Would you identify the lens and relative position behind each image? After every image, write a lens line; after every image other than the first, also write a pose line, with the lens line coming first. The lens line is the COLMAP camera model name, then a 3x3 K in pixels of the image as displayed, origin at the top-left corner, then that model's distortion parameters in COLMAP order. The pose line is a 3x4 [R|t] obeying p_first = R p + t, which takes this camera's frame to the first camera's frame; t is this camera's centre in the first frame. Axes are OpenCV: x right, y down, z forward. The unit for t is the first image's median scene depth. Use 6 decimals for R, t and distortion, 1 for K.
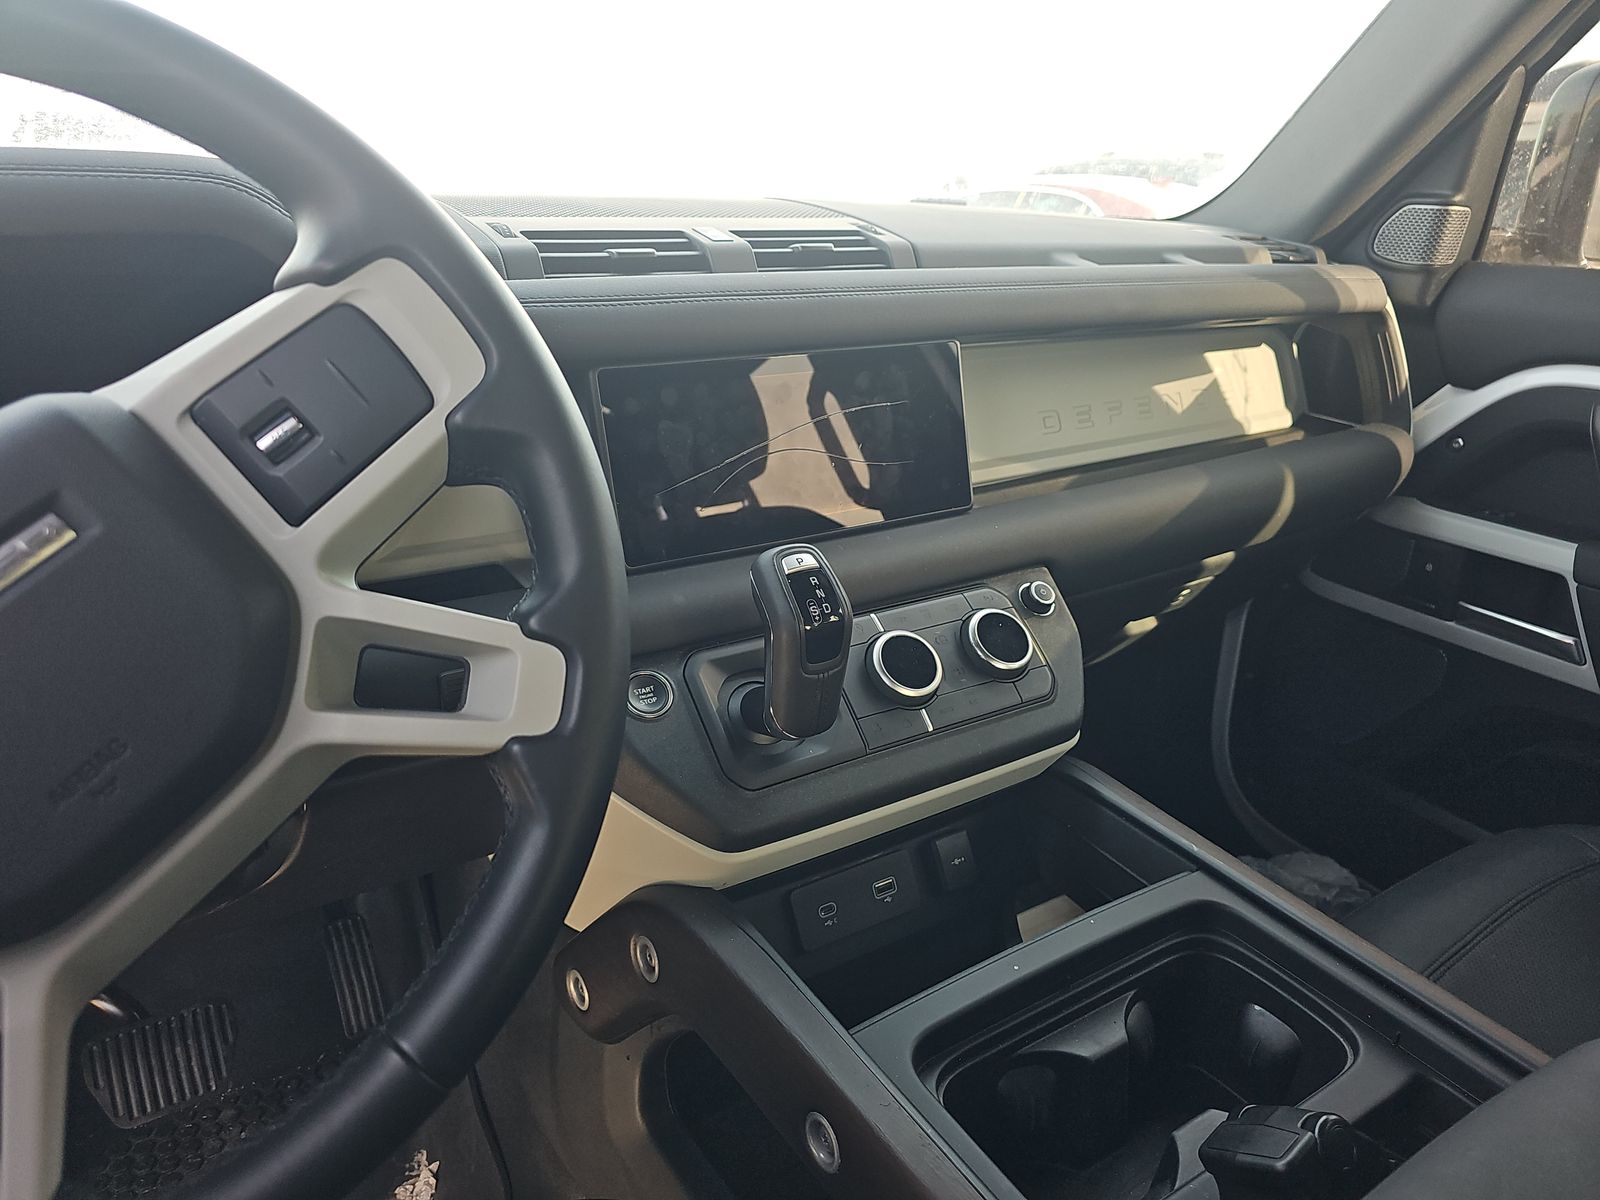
lens RADIAL K [[1061.9, 0, 762.8], [0, 1061.9, 620.4], [0, 0, 1]] dist [0.039393, -0.042679]
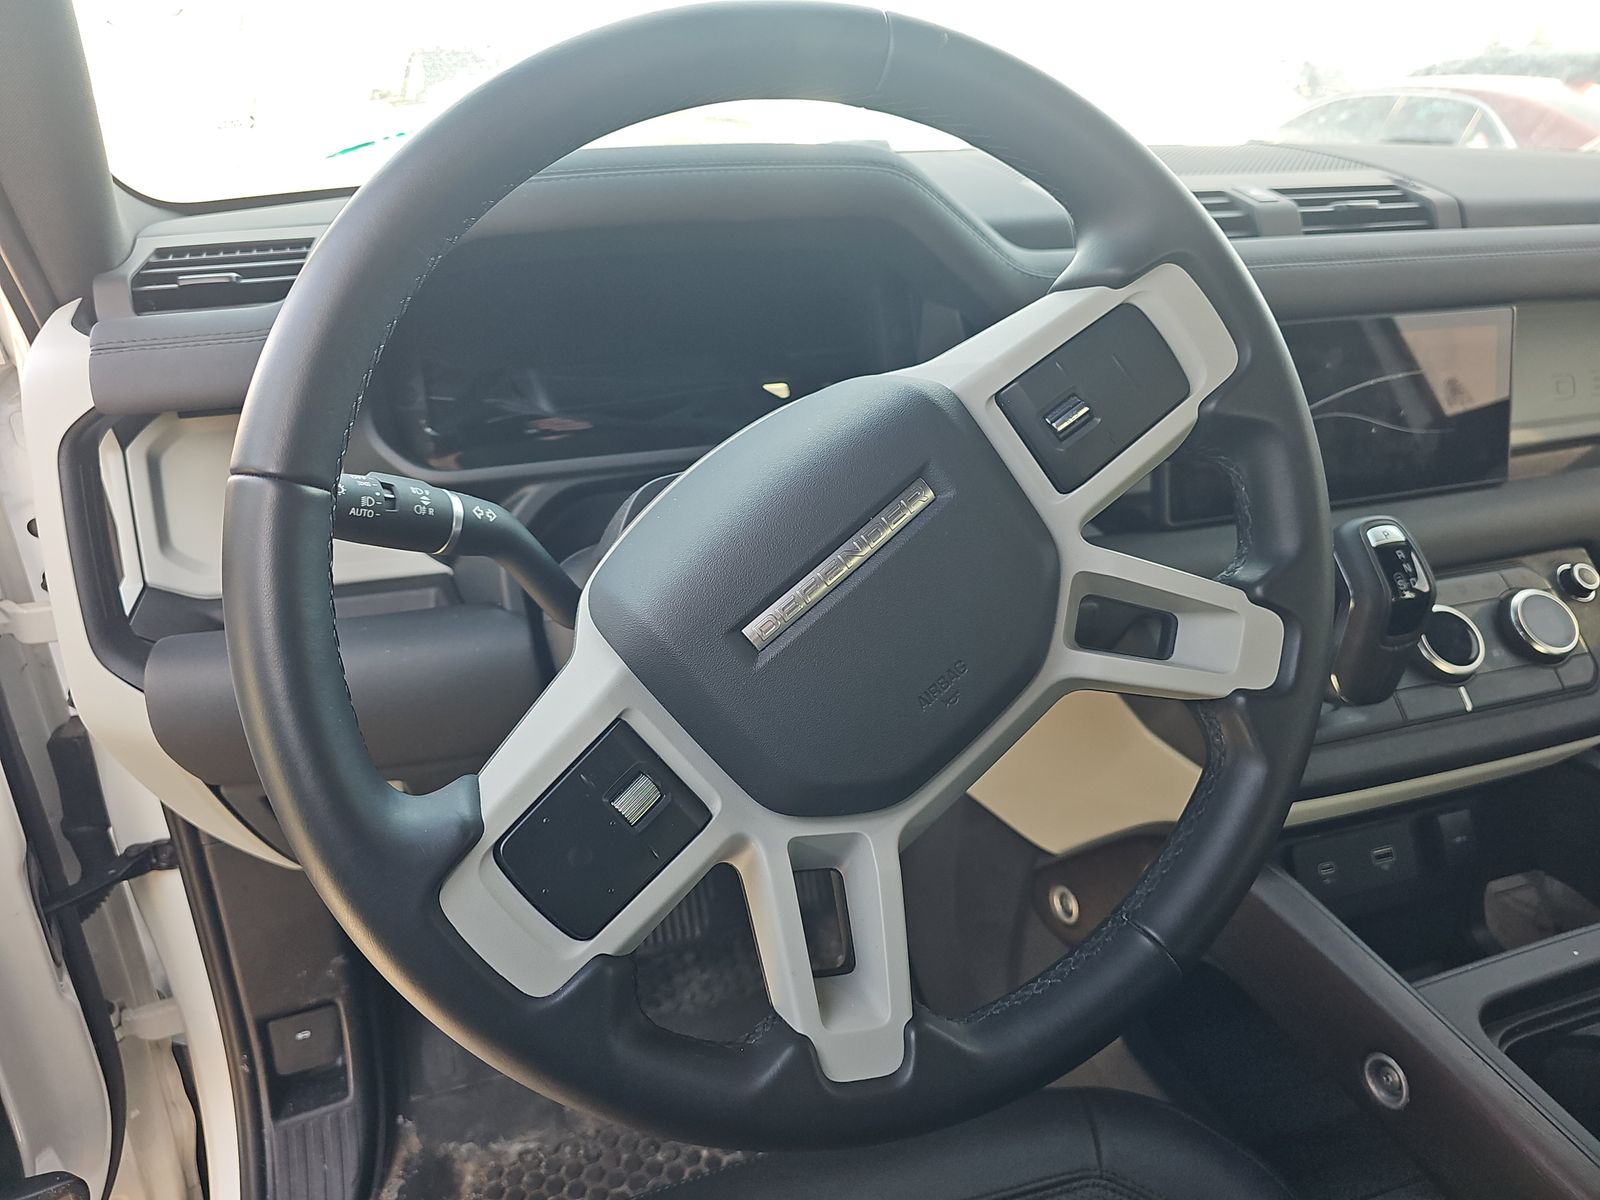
lens RADIAL K [[1061.9, 0, 784.3], [0, 1061.9, 607.6], [0, 0, 1]] dist [0.039393, -0.042679]
pose [[0.968263, 0.091942, -0.232407, -0.246056], [-0.077731, 0.994542, 0.069602, -0.010876], [0.237538, -0.049328, 0.970125, -0.126429]]
